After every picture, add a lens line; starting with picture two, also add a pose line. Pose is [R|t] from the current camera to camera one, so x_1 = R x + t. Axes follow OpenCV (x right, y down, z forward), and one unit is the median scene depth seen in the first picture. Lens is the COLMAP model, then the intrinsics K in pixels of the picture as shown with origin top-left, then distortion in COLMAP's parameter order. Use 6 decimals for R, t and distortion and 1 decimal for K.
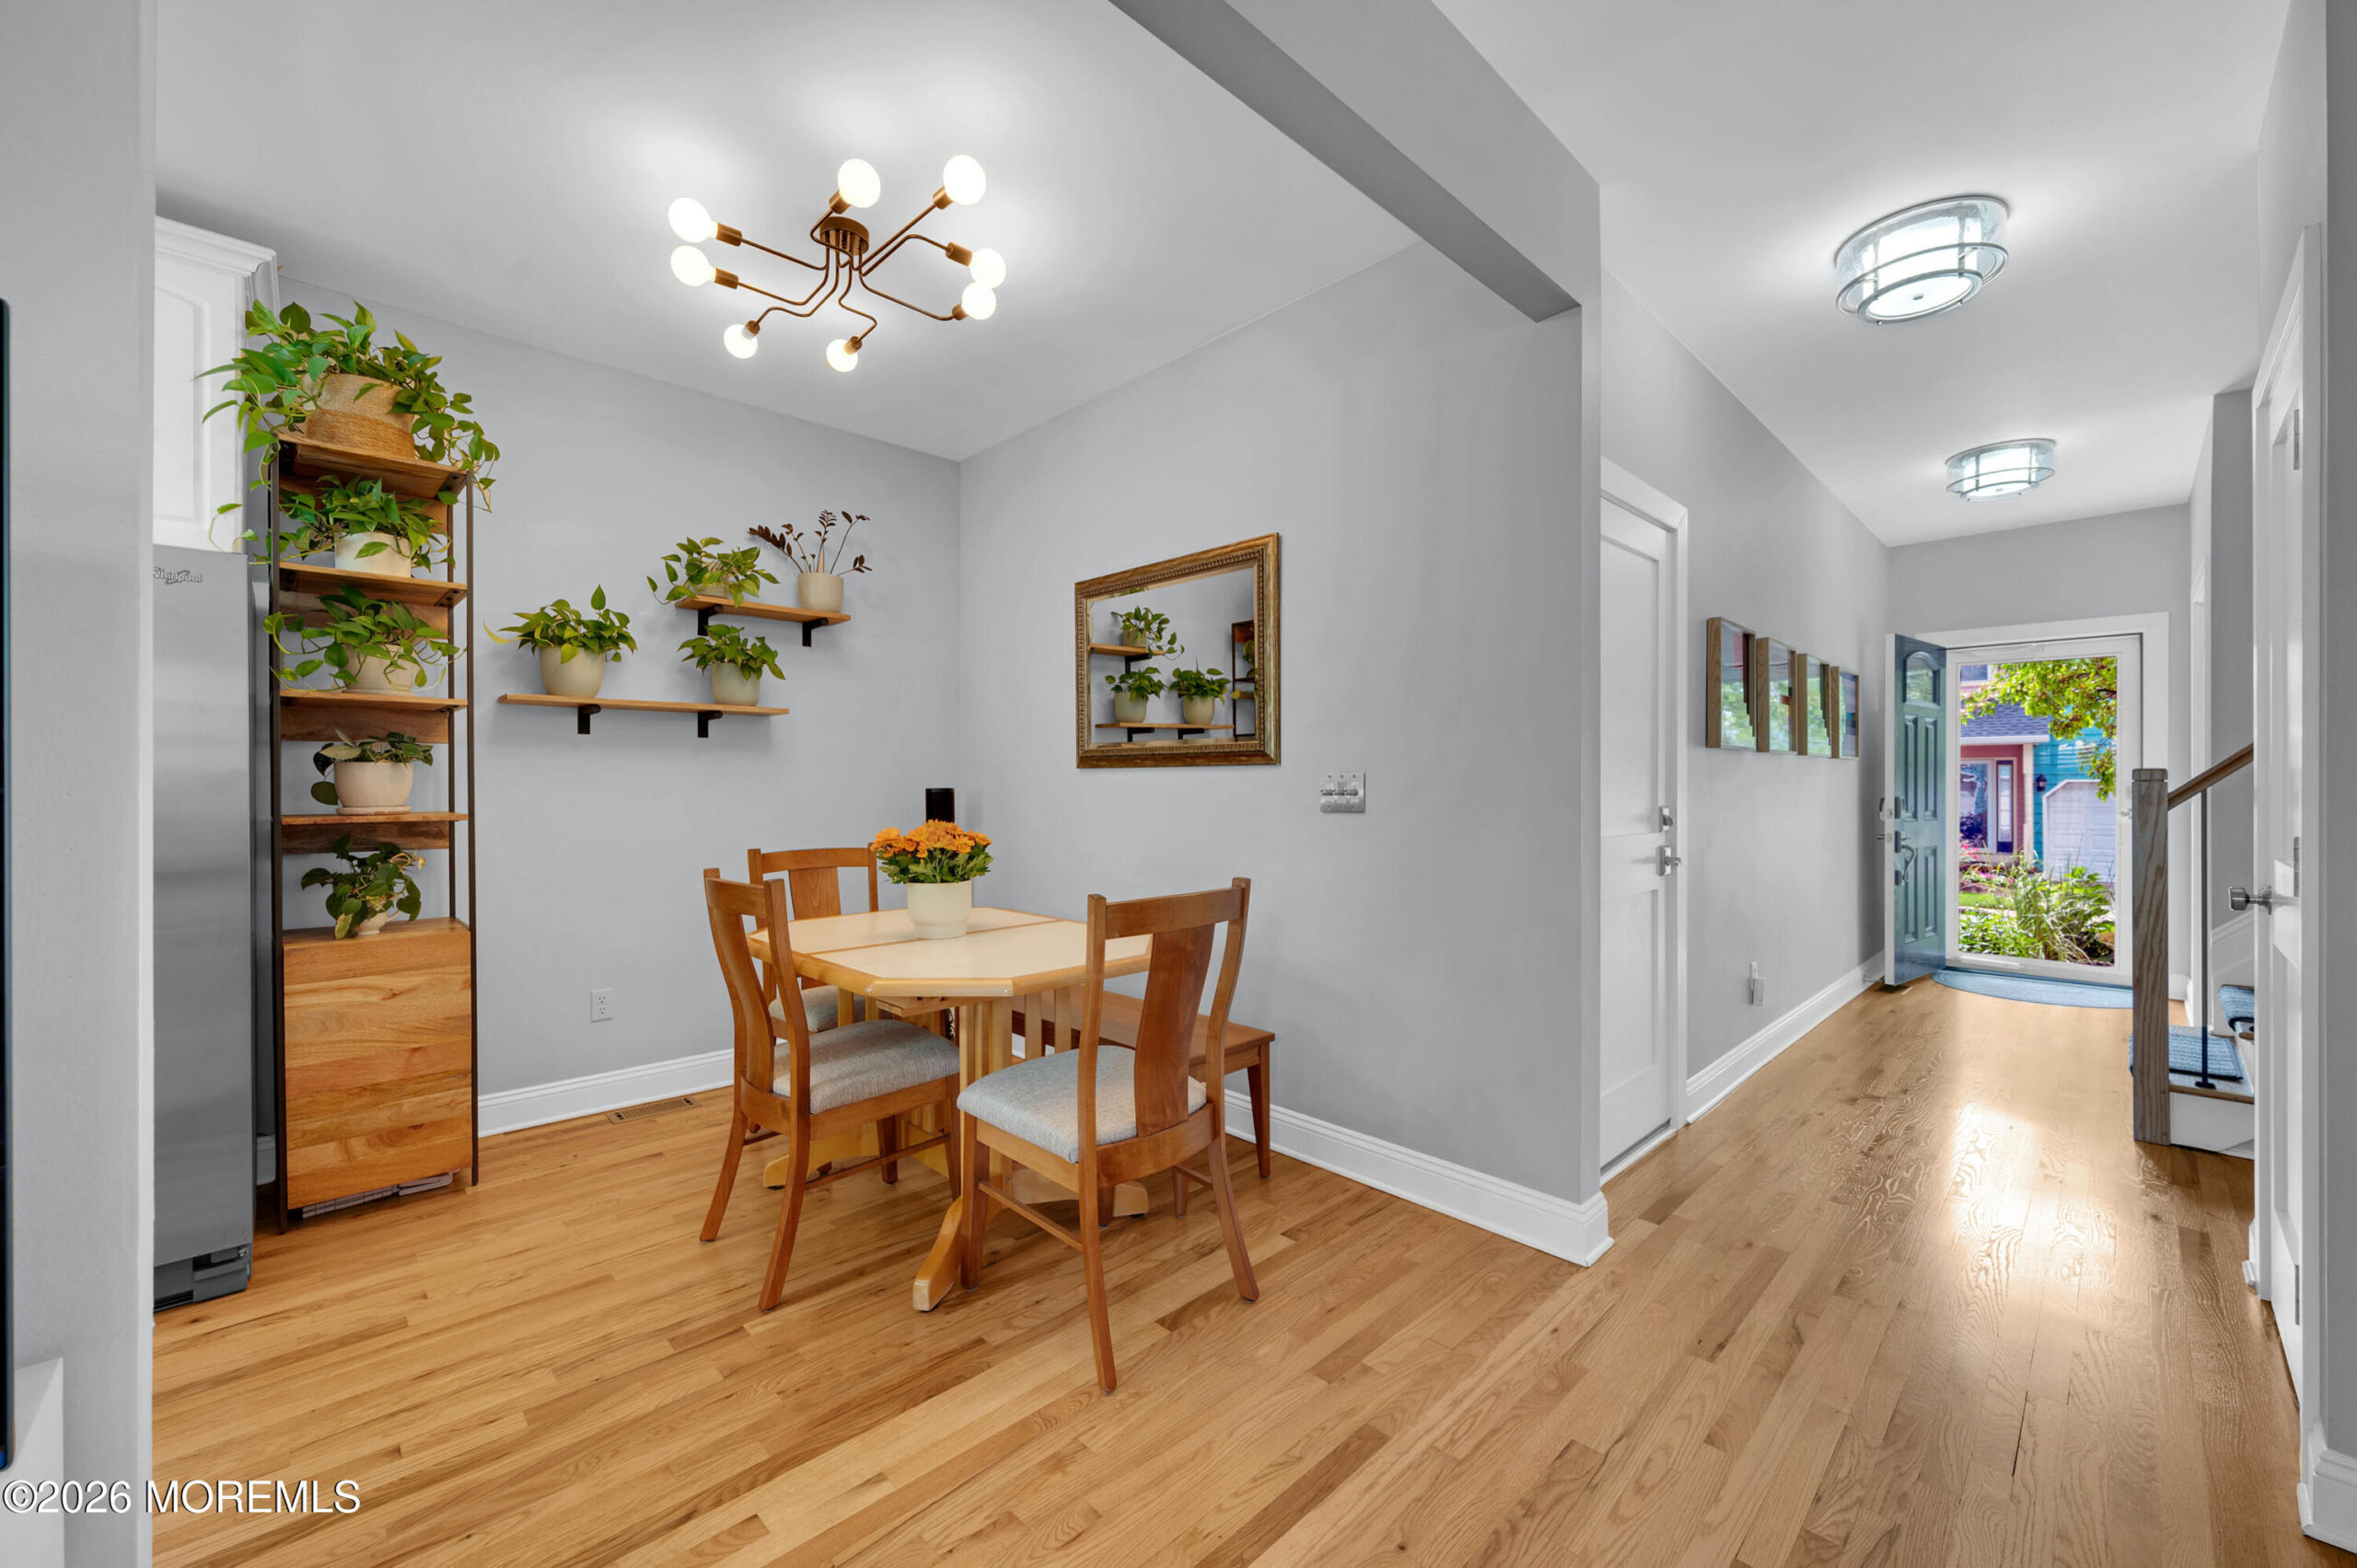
lens RADIAL K [[933.2, 0, 1180.3], [0, 933.2, 785.9], [0, 0, 1]] dist [0.001550, -0.000460]
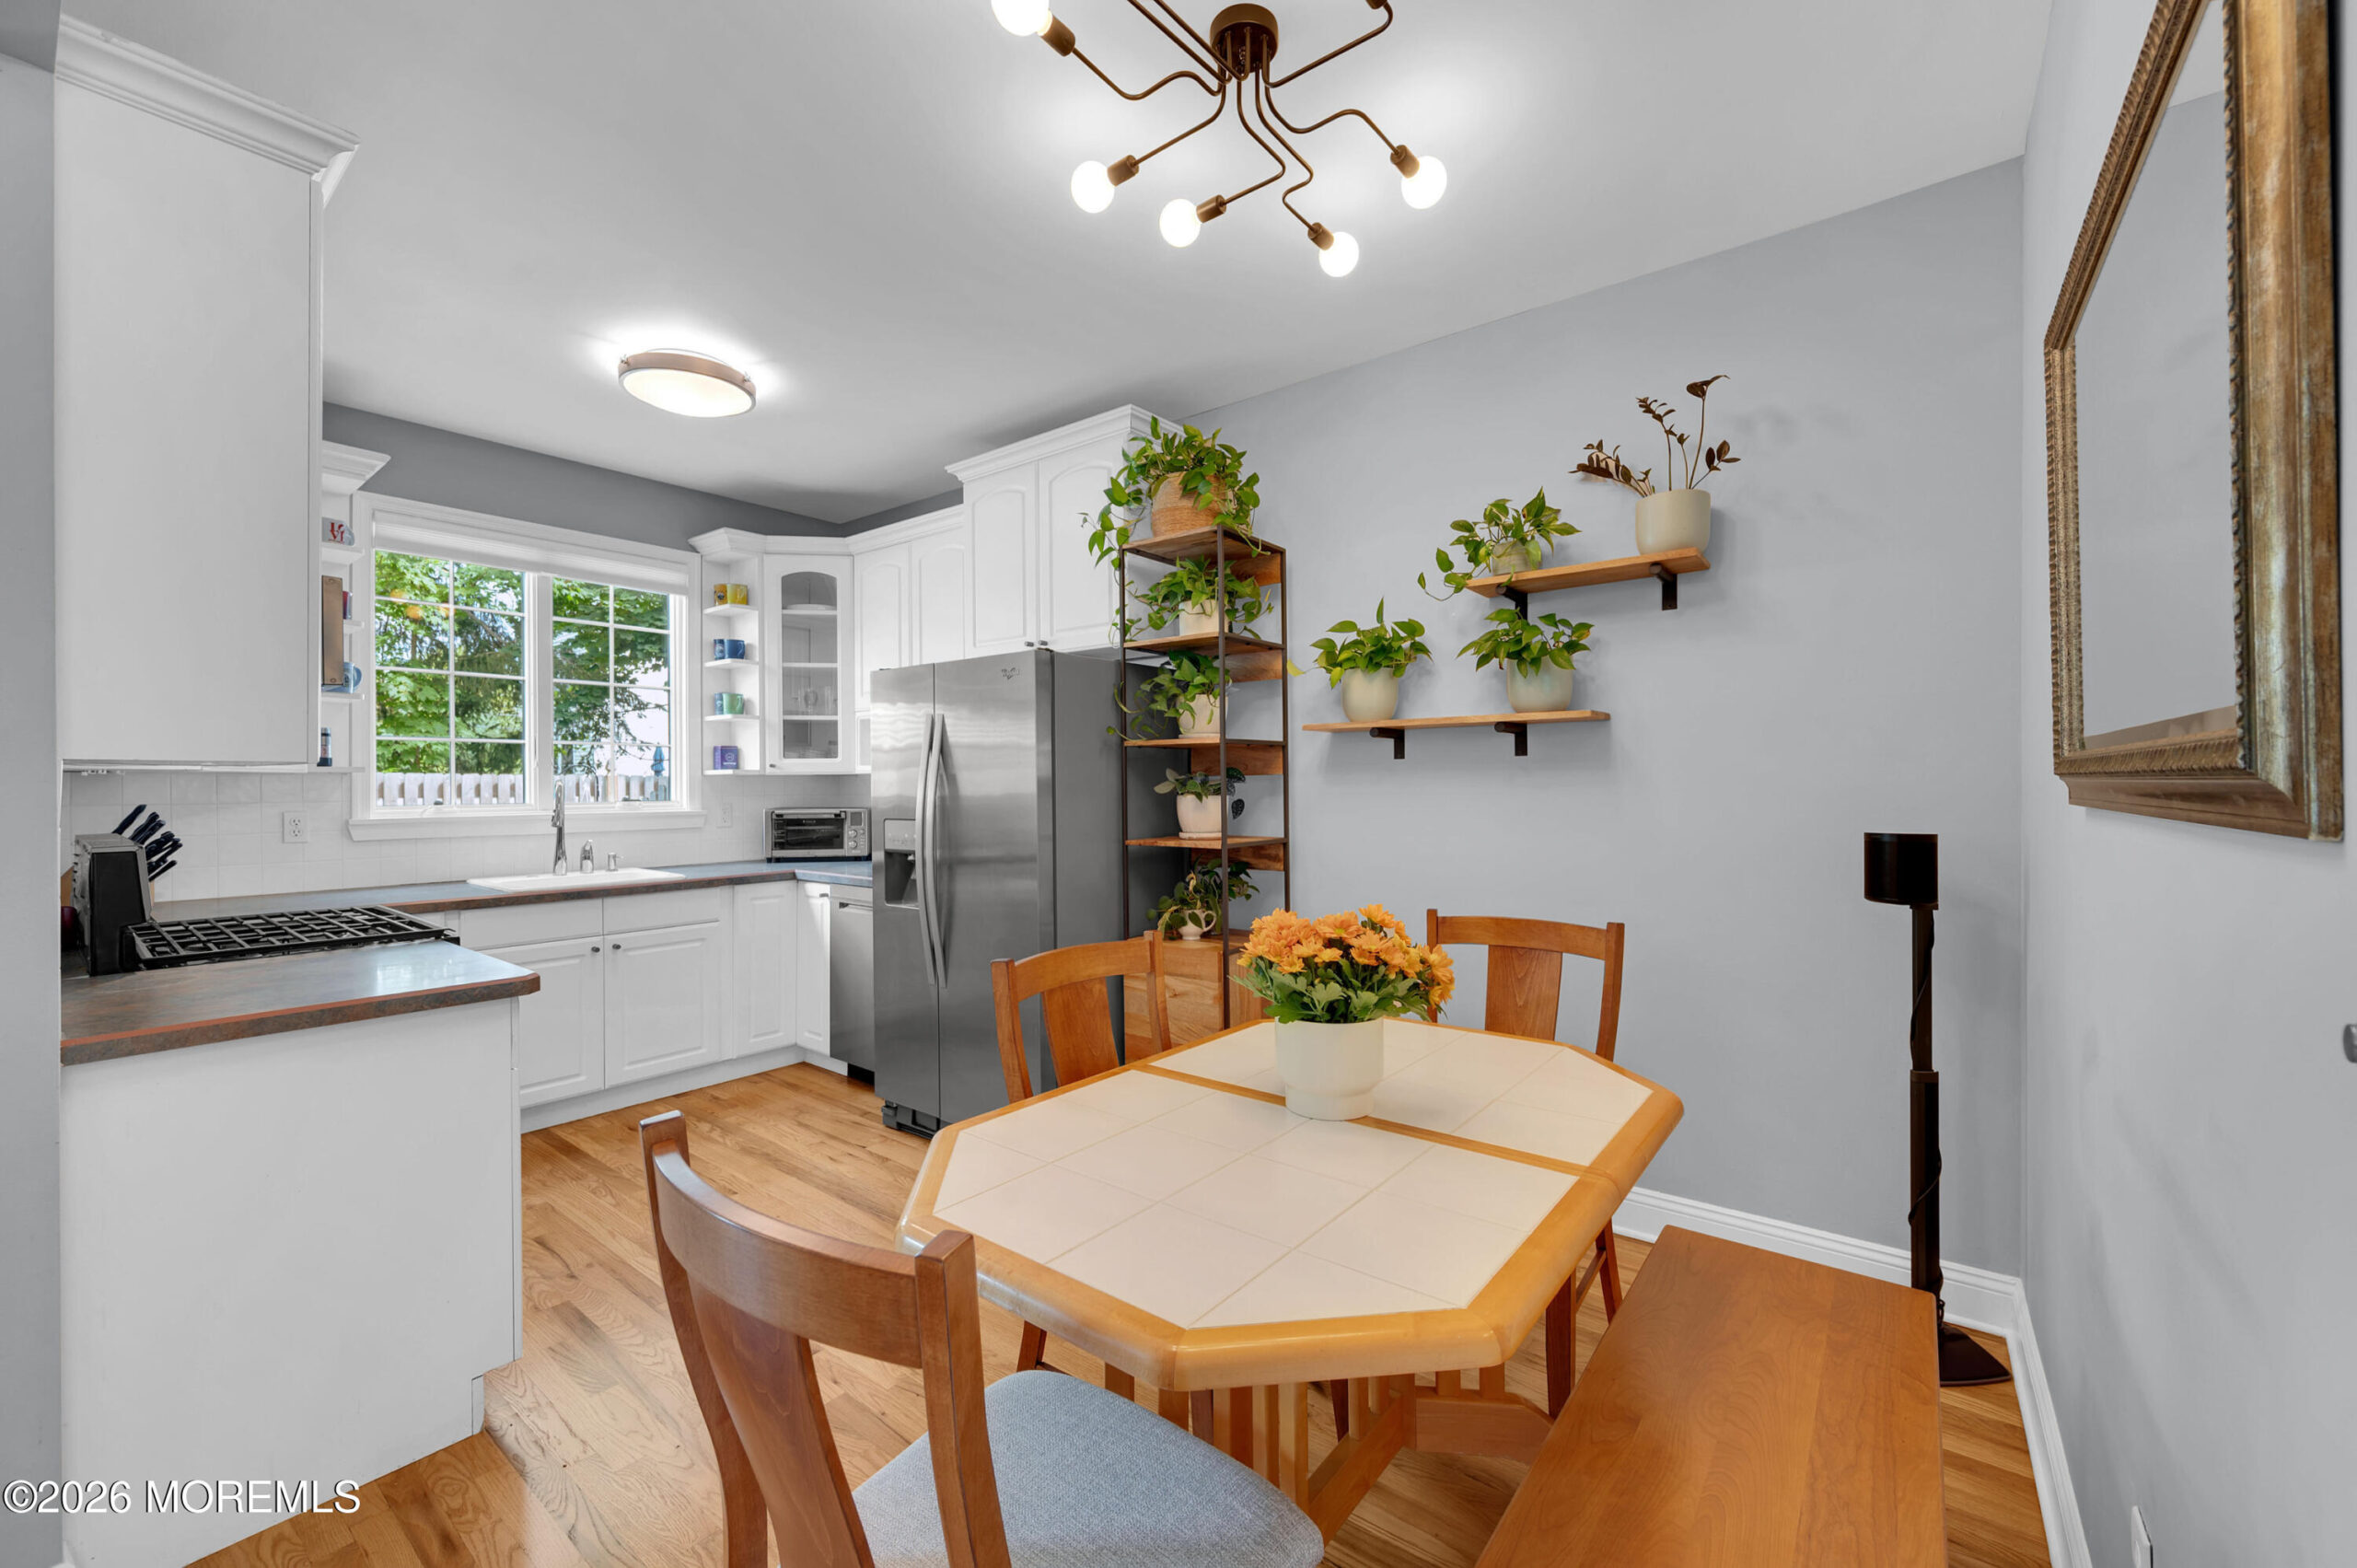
lens RADIAL K [[933.2, 0, 1173.9], [0, 933.2, 784.5], [0, 0, 1]] dist [0.001550, -0.000460]
pose [[0.127436, 0.001969, -0.991845, 0.274740], [0.003987, 0.999989, 0.002498, -0.037076], [0.991839, -0.004273, 0.127427, 0.737782]]
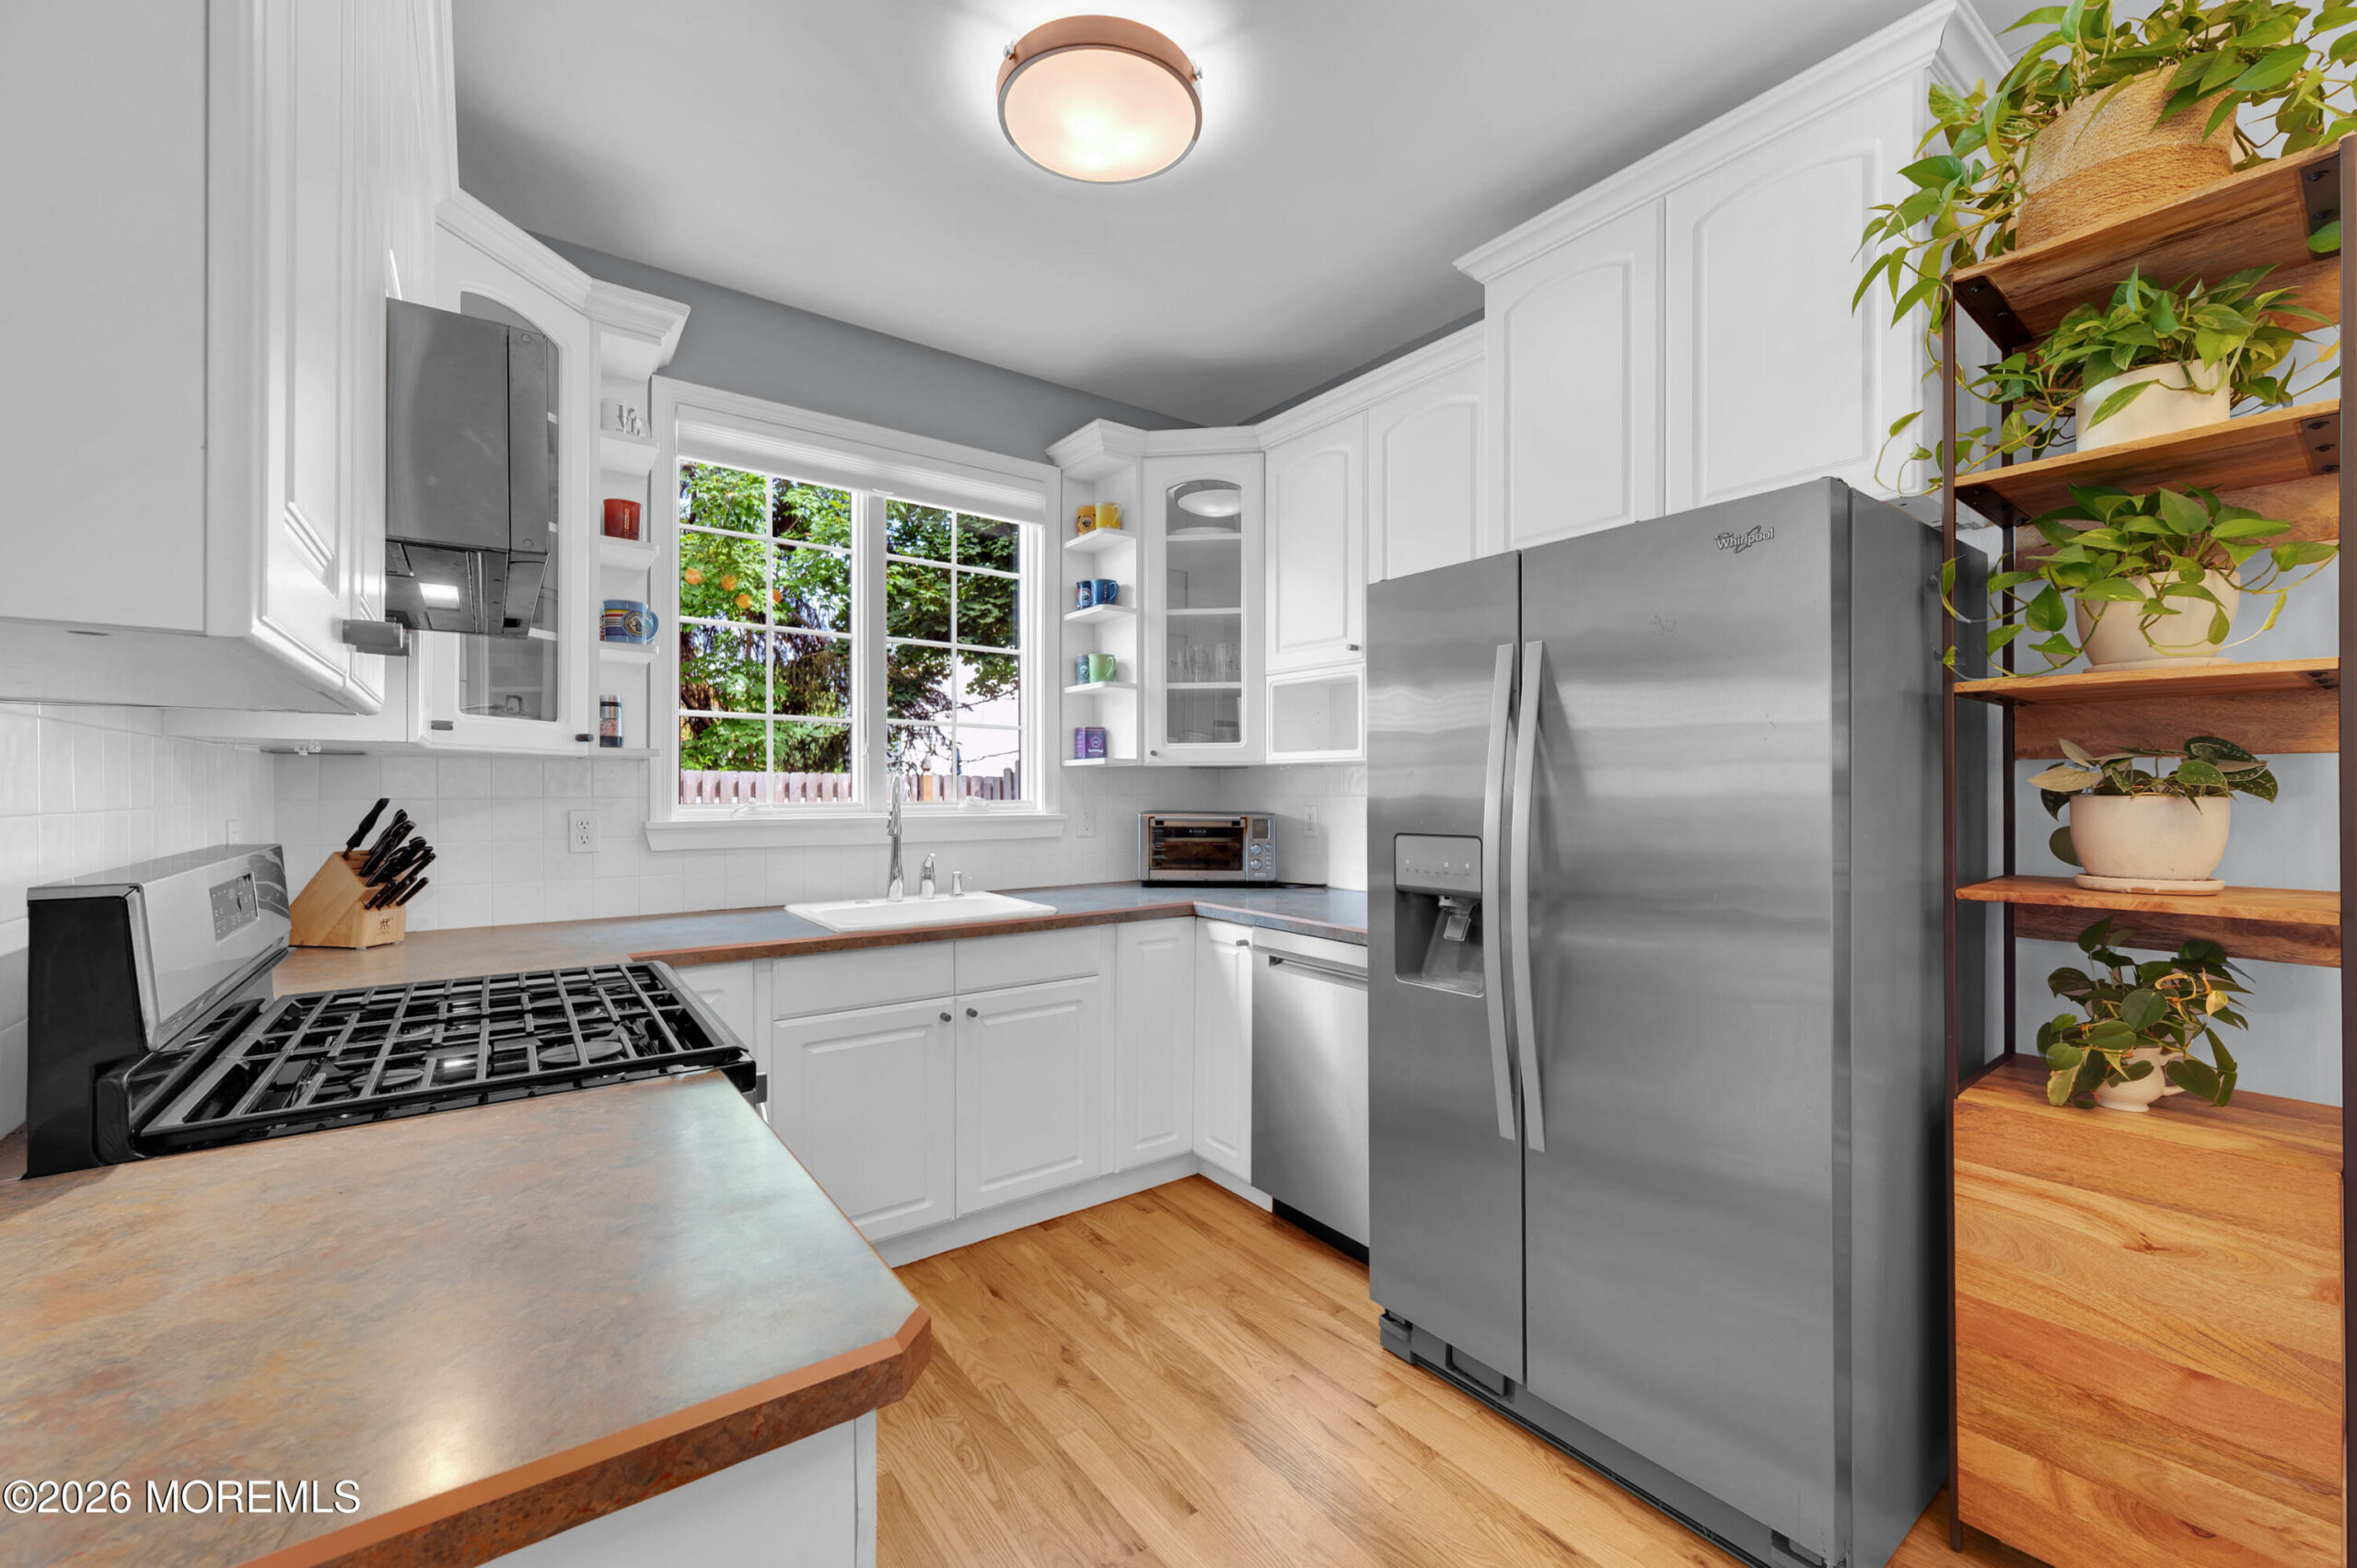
lens RADIAL K [[933.2, 0, 1180.5], [0, 933.2, 793.5], [0, 0, 1]] dist [0.001550, -0.000460]
pose [[-0.131285, 0.005821, -0.991328, -0.225353], [-0.000655, 0.999982, 0.005959, -0.026228], [0.991344, 0.001432, -0.131279, 0.464846]]
